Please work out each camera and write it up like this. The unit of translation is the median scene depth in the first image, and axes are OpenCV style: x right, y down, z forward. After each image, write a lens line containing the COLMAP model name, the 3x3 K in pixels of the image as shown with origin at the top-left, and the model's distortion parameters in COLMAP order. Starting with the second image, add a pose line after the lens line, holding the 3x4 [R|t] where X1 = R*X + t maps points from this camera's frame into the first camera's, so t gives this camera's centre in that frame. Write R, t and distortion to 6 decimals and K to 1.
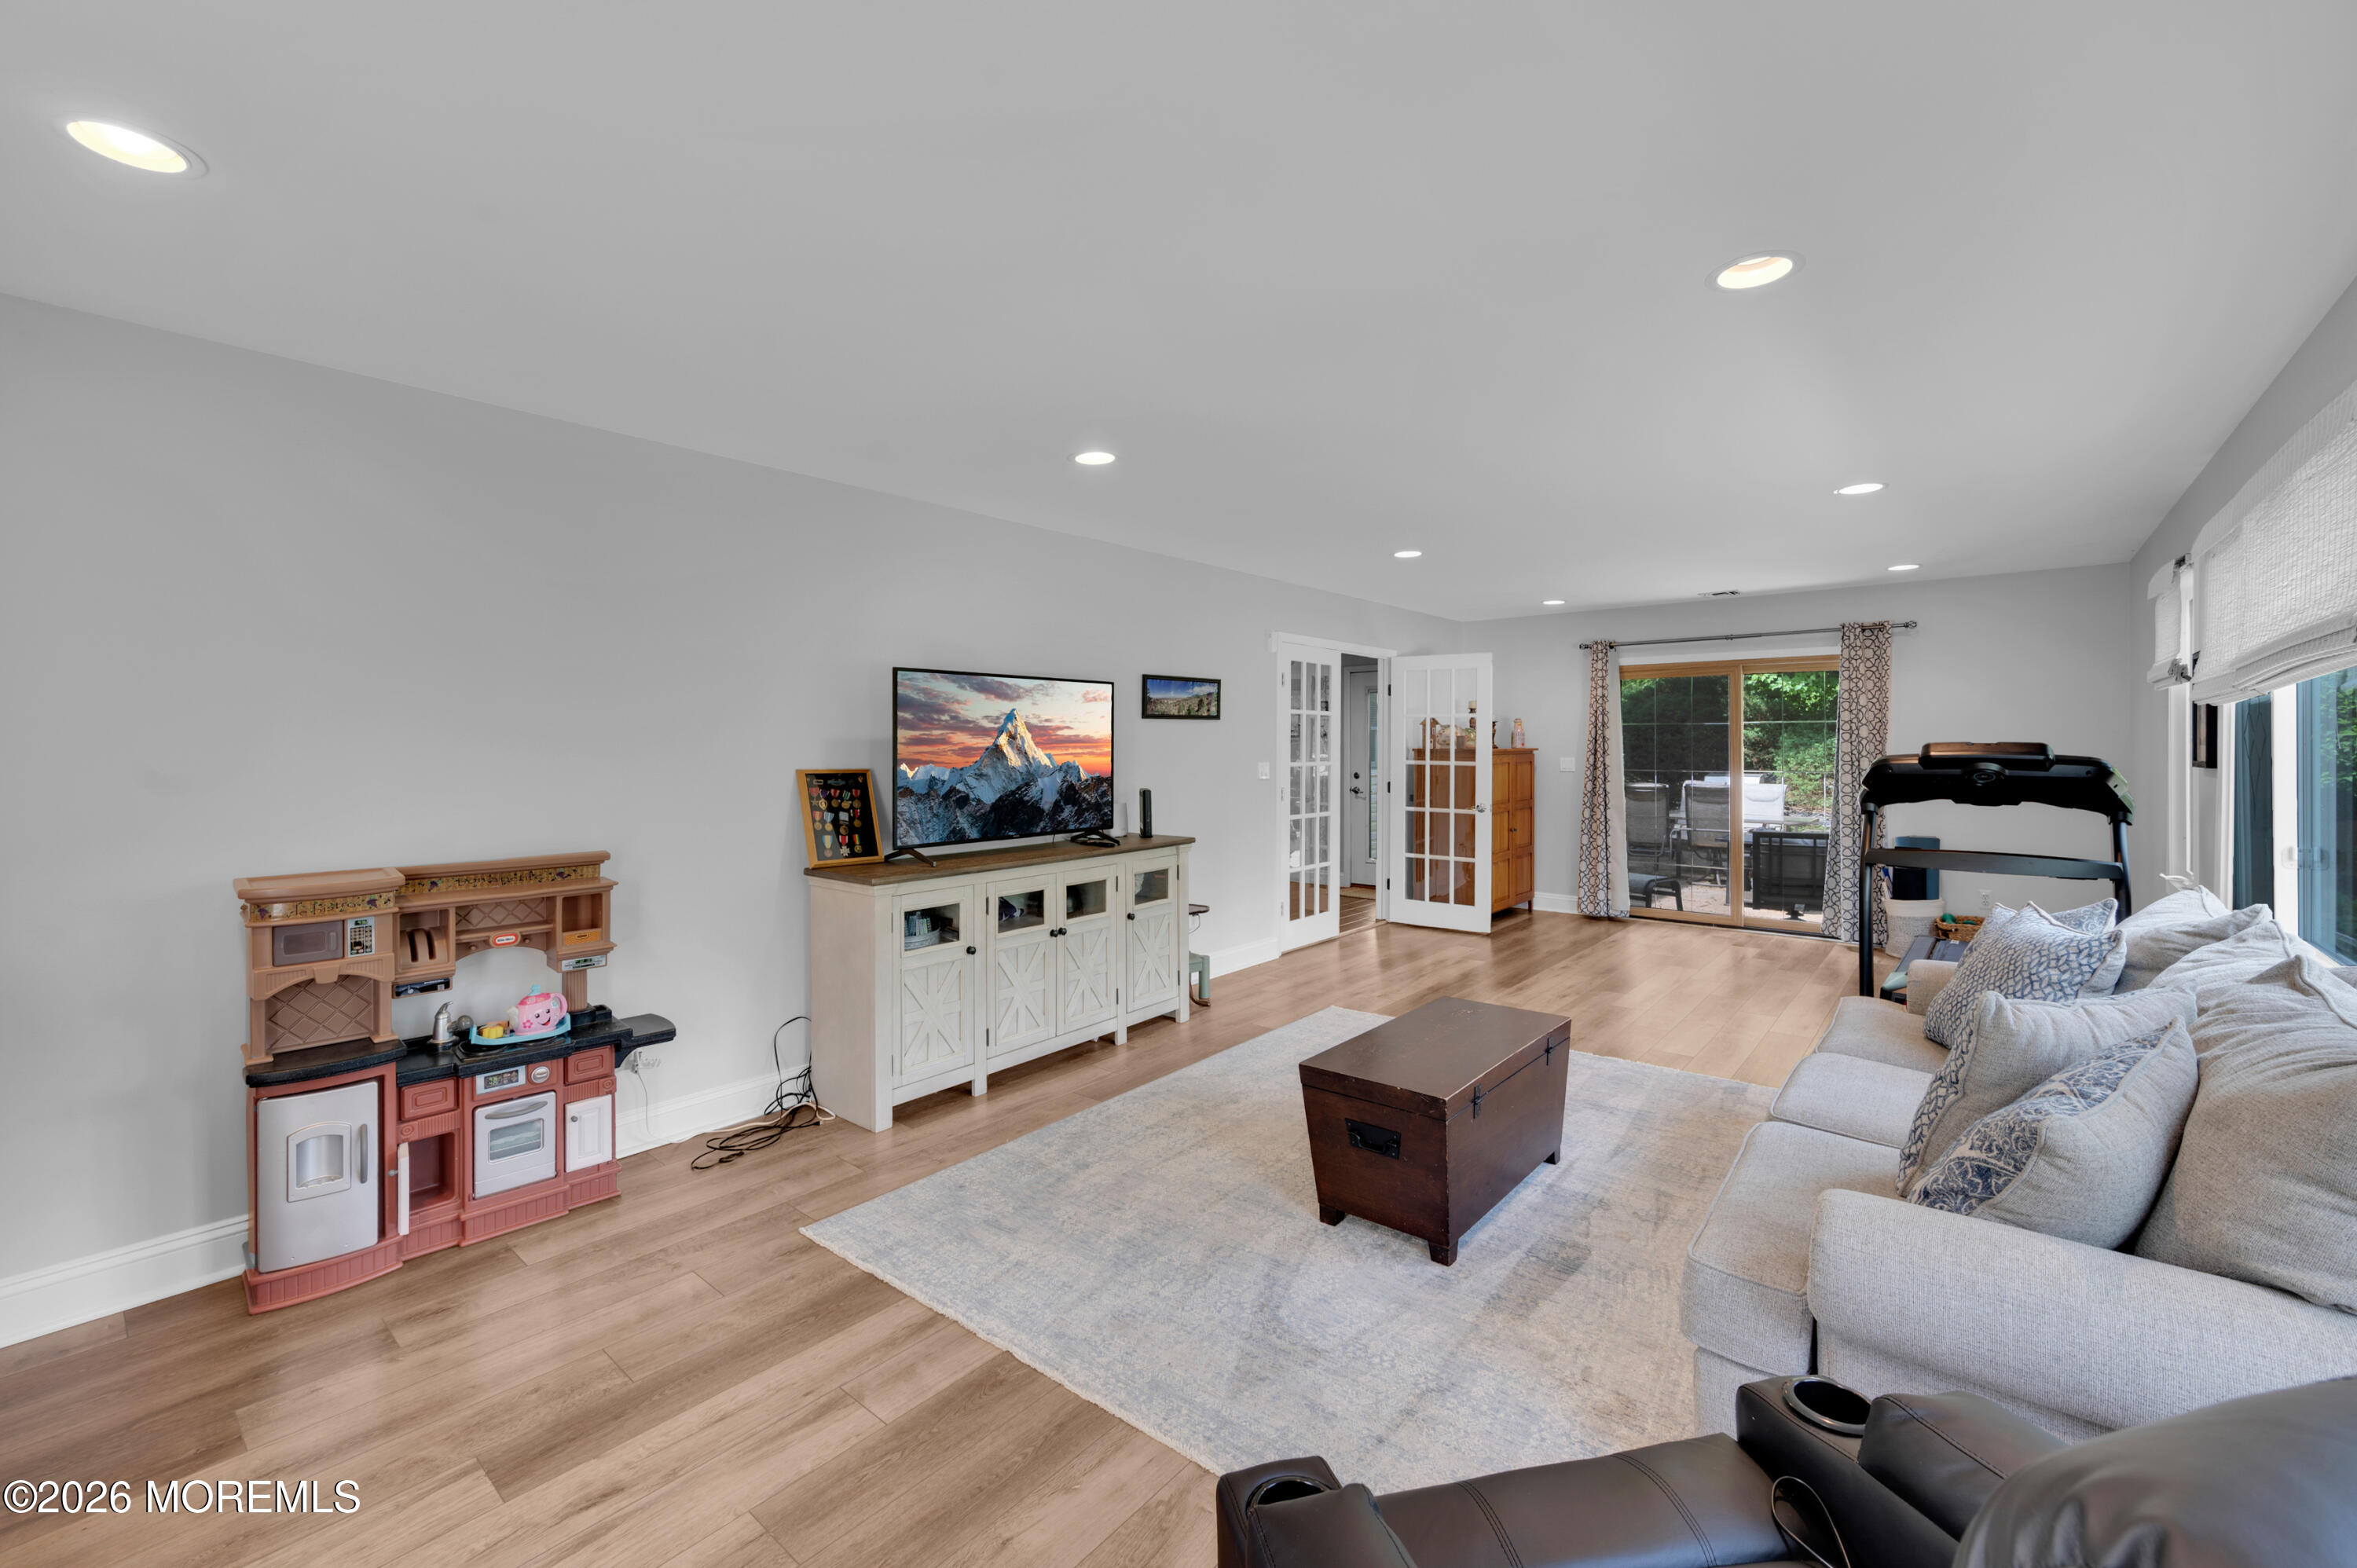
lens RADIAL K [[949.7, 0, 1158.0], [0, 949.7, 722.7], [0, 0, 1]] dist [-0.000110, -0.000087]
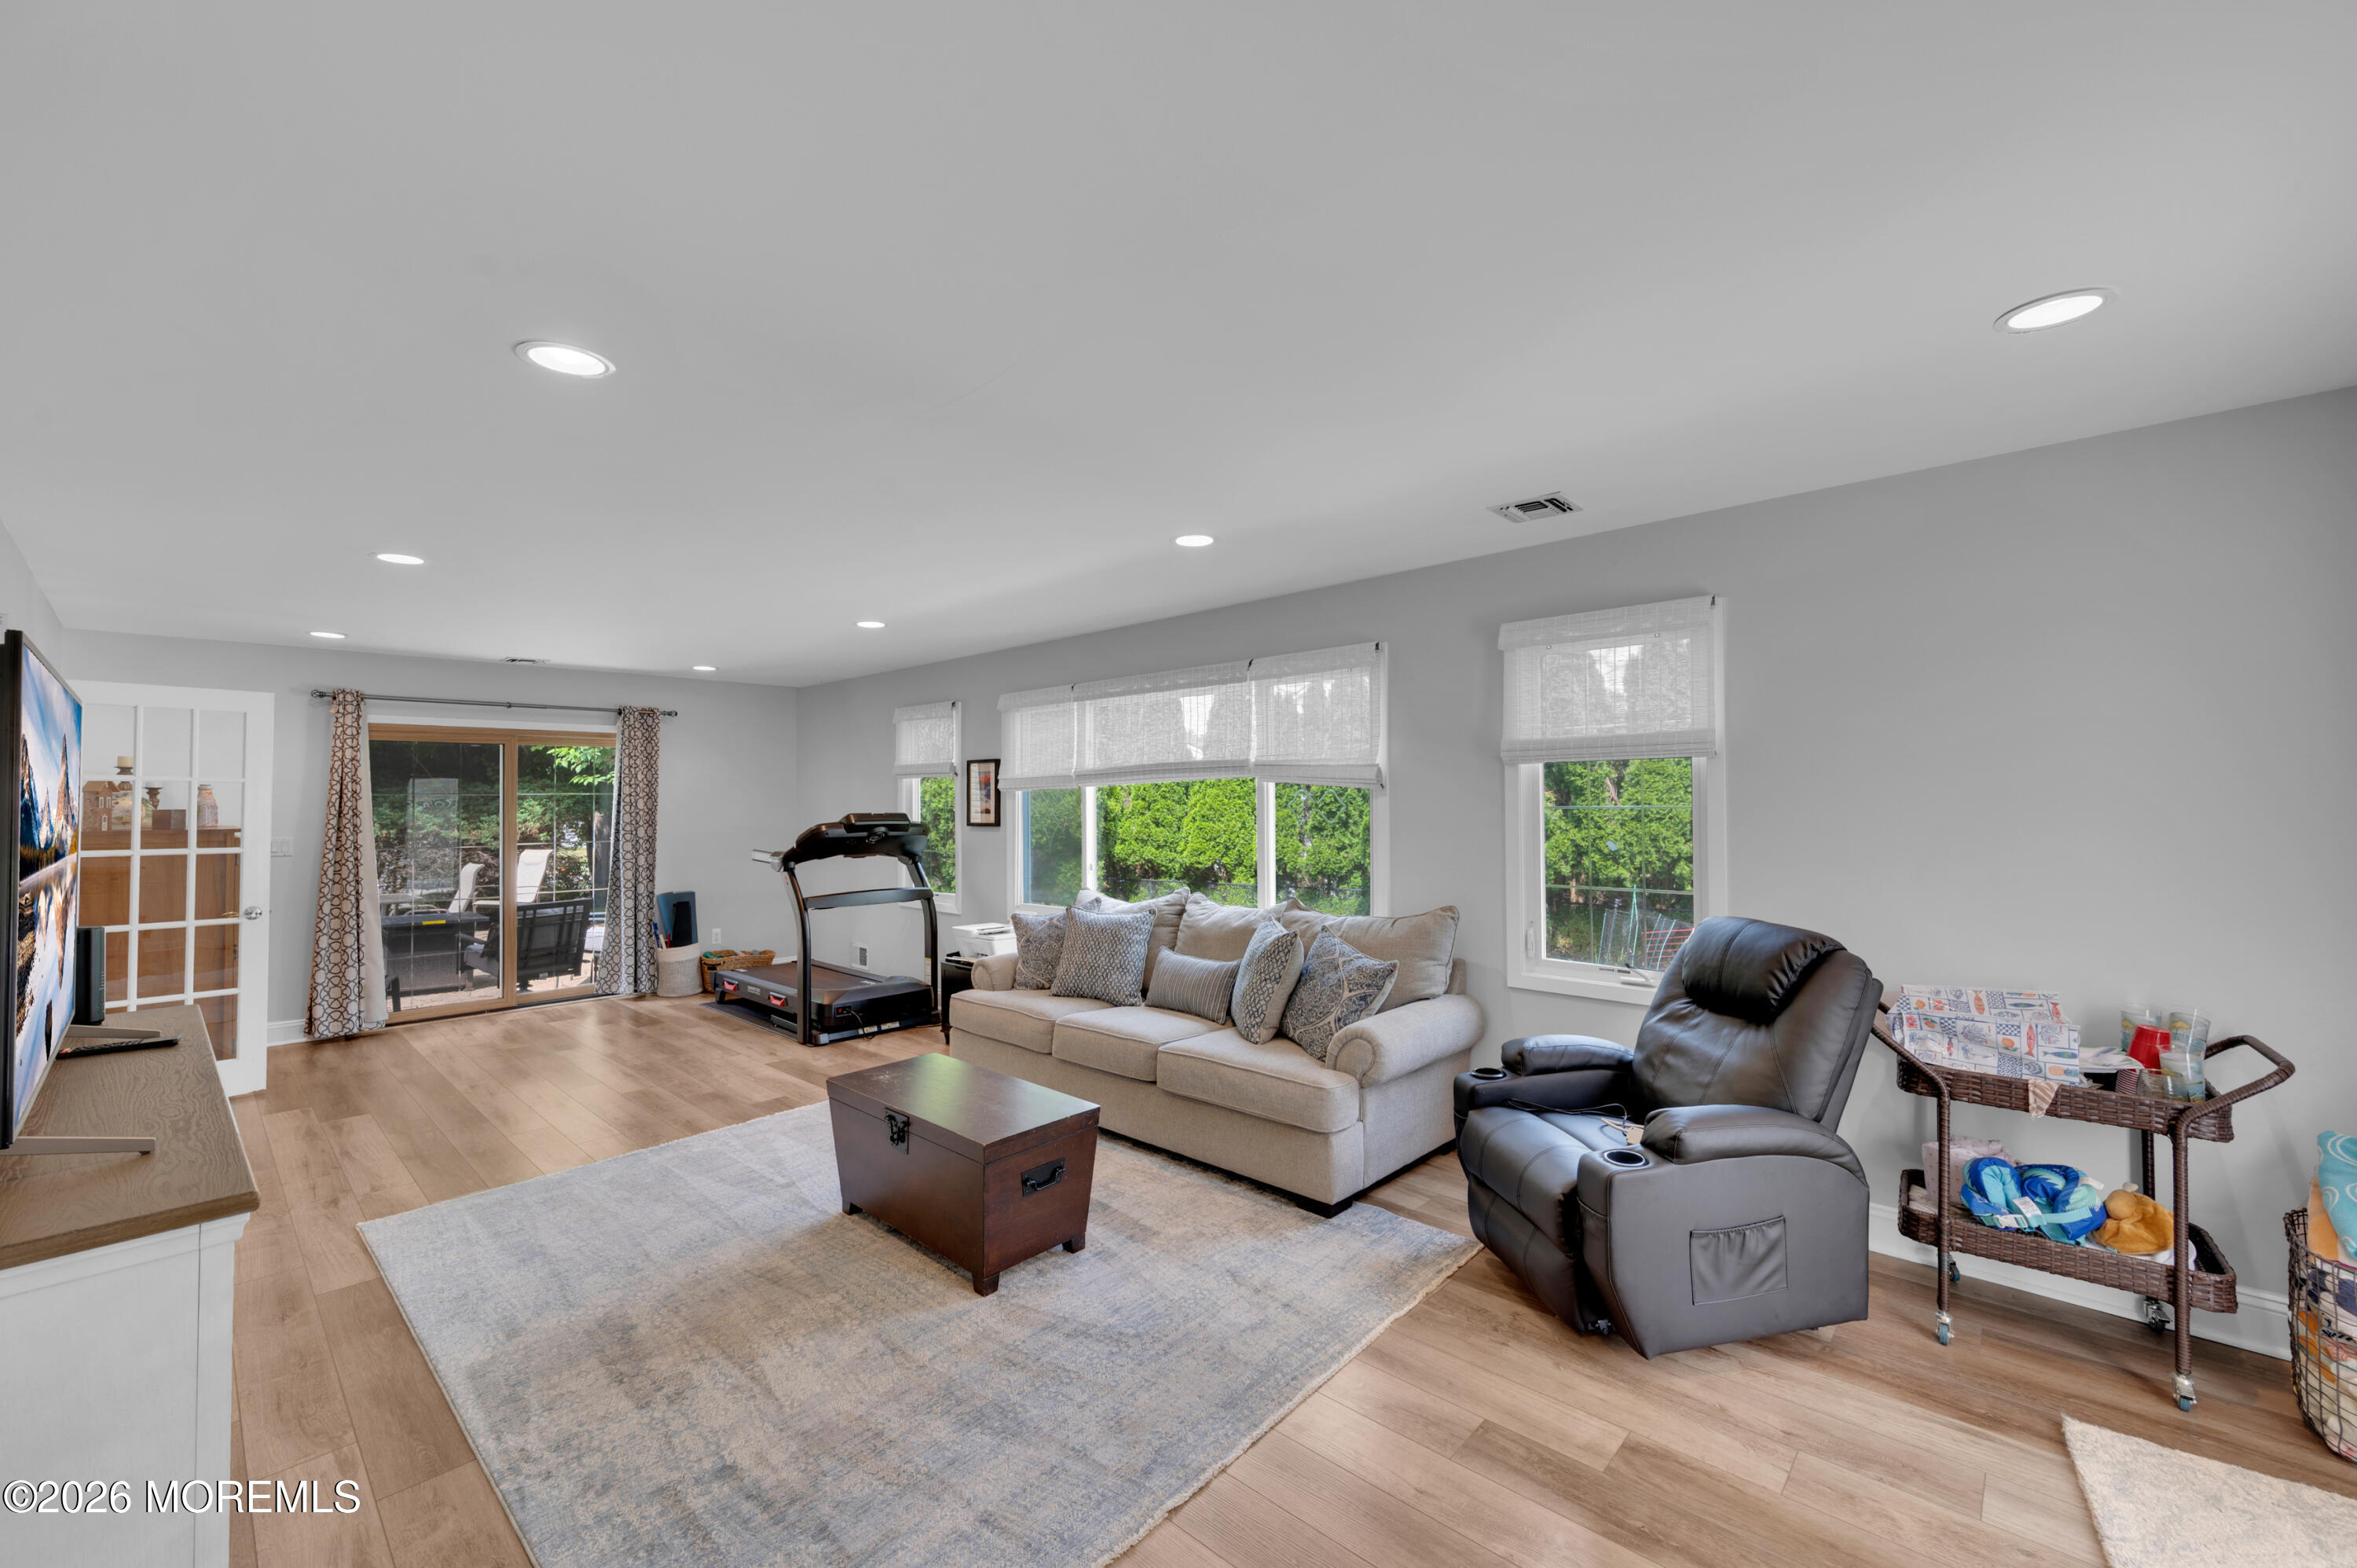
lens RADIAL K [[950.2, 0, 1168.7], [0, 950.2, 784.5], [0, 0, 1]] dist [-0.001062, -0.000243]
pose [[0.046055, 0.021304, 0.998712, -0.393133], [-0.013507, 0.999694, -0.020702, 0.000970], [-0.998848, -0.012536, 0.046329, 0.361097]]
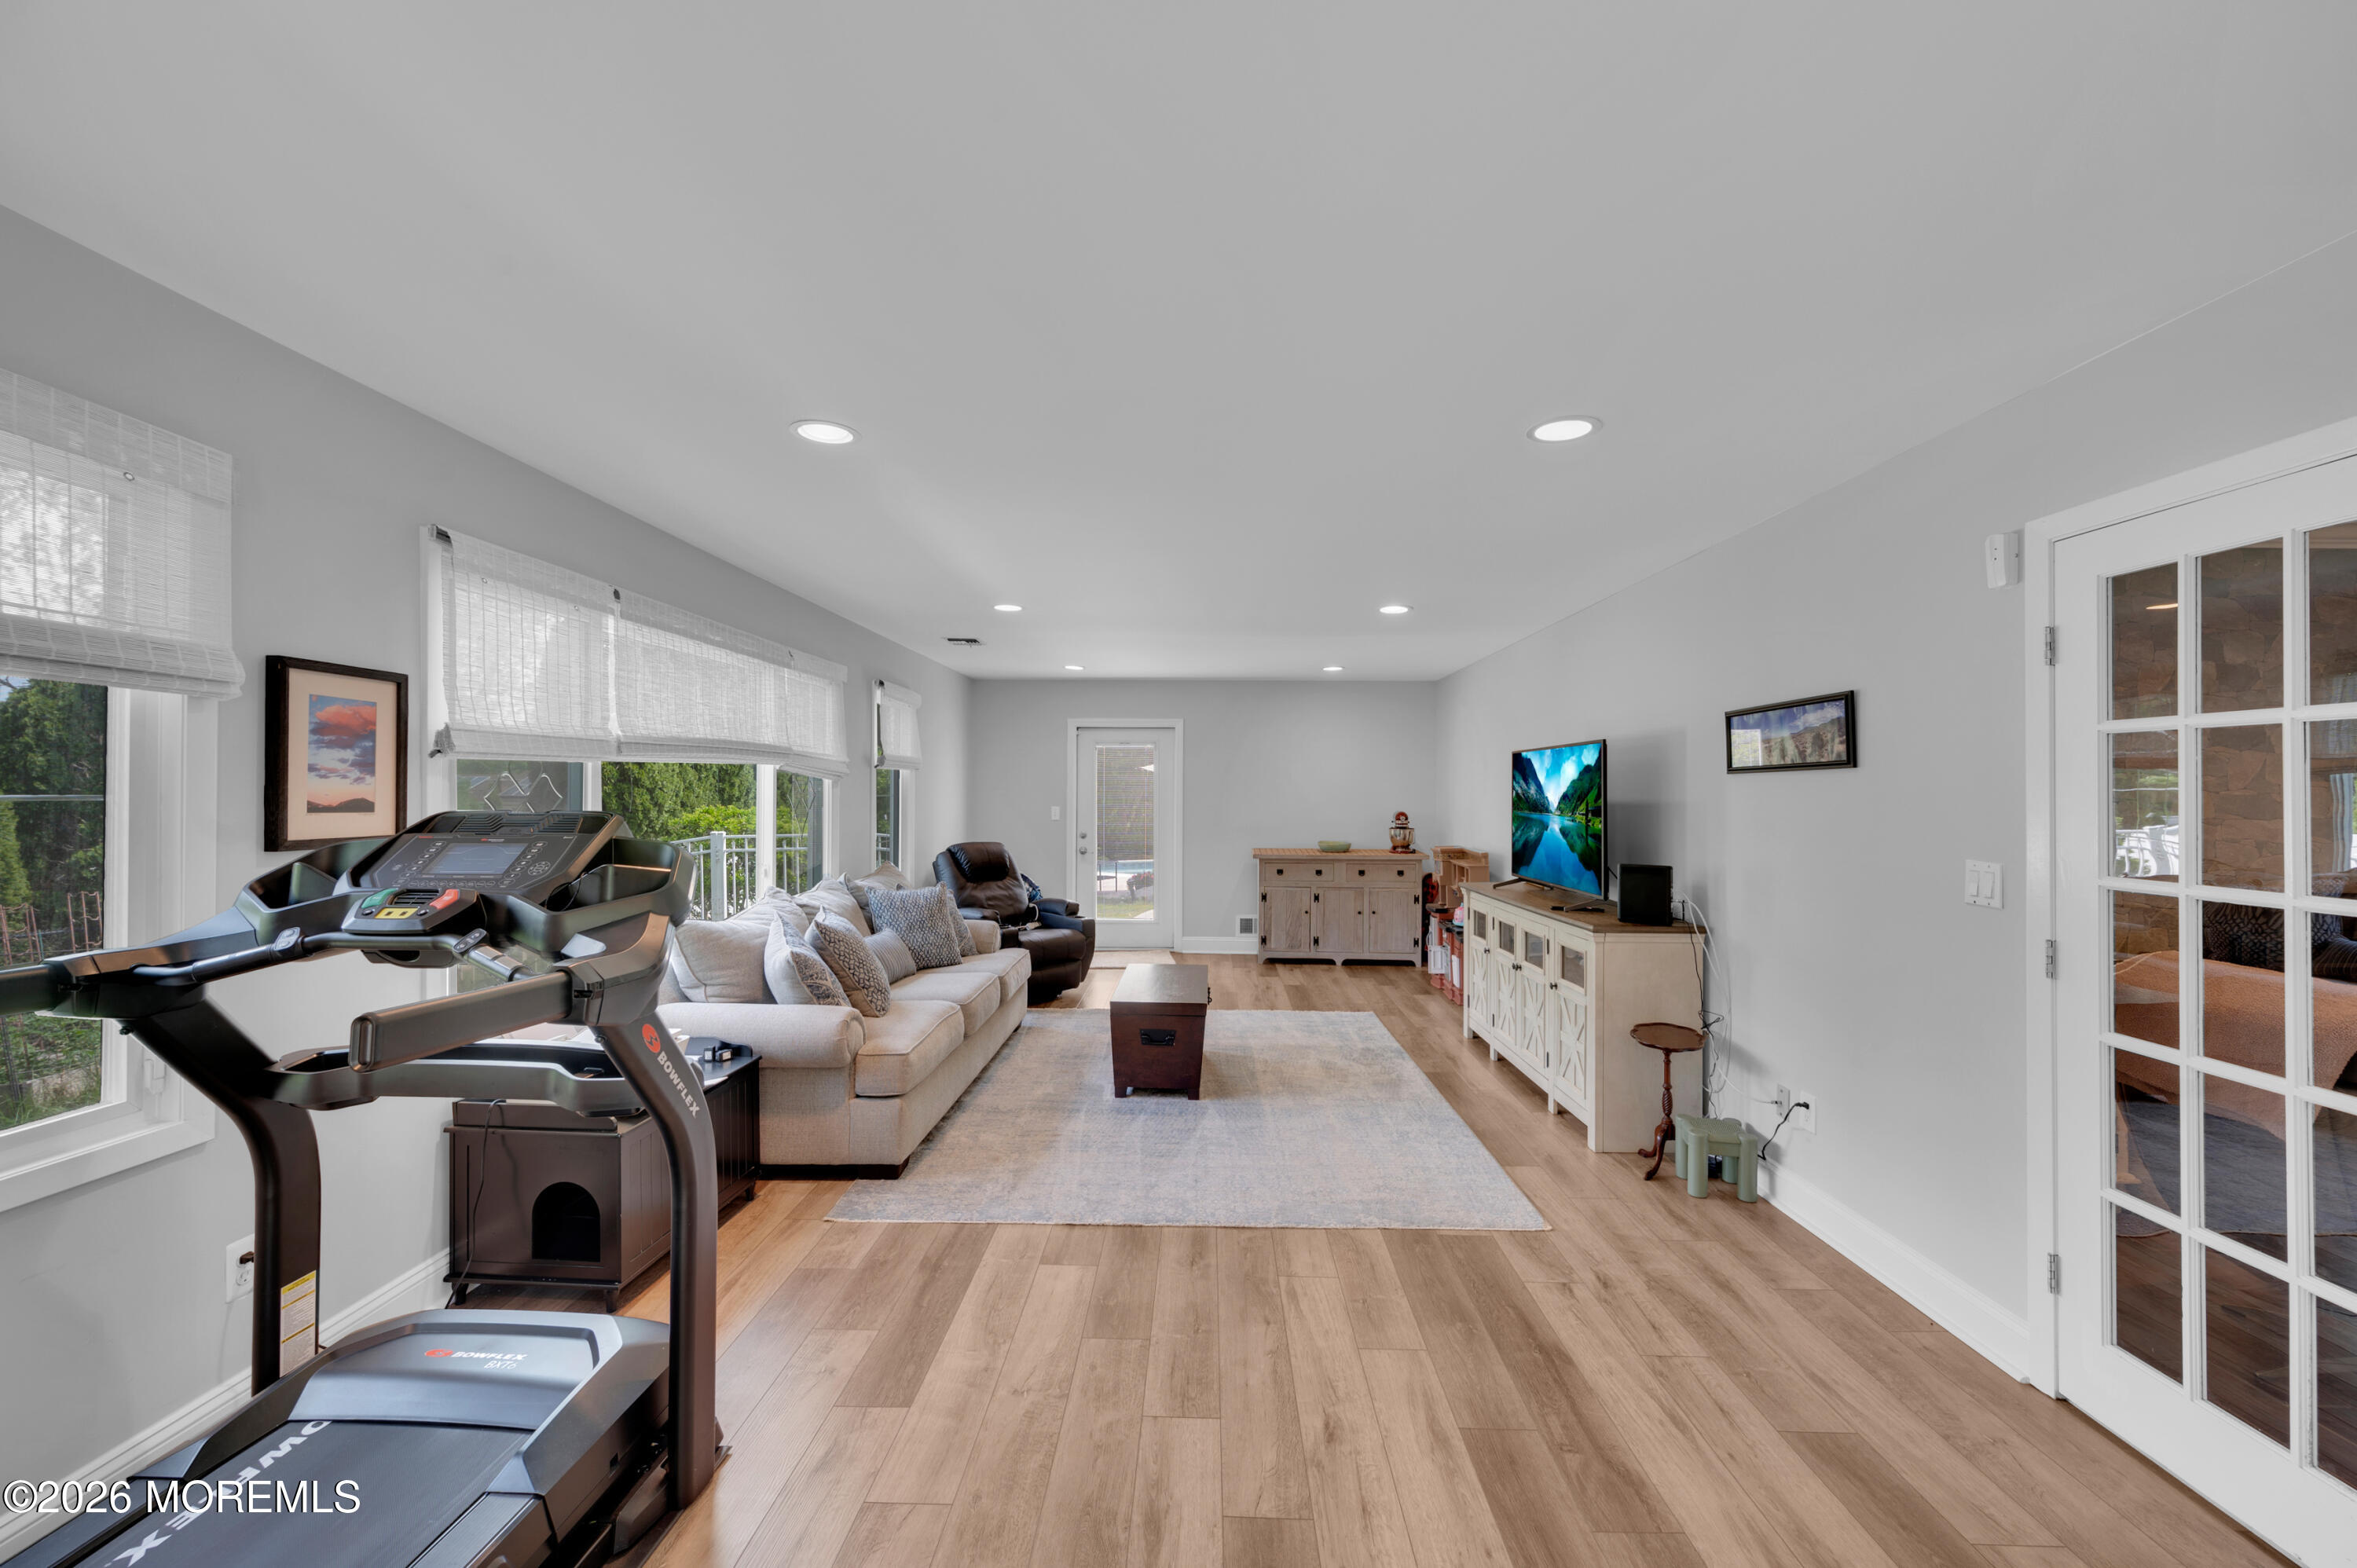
lens RADIAL K [[950.2, 0, 1168.7], [0, 950.2, 784.5], [0, 0, 1]] dist [-0.001062, -0.000243]
pose [[-0.778495, -0.007960, -0.627601, 0.684874], [0.008377, 0.999699, -0.023069, 0.014931], [0.627595, -0.023217, -0.778193, 1.171206]]
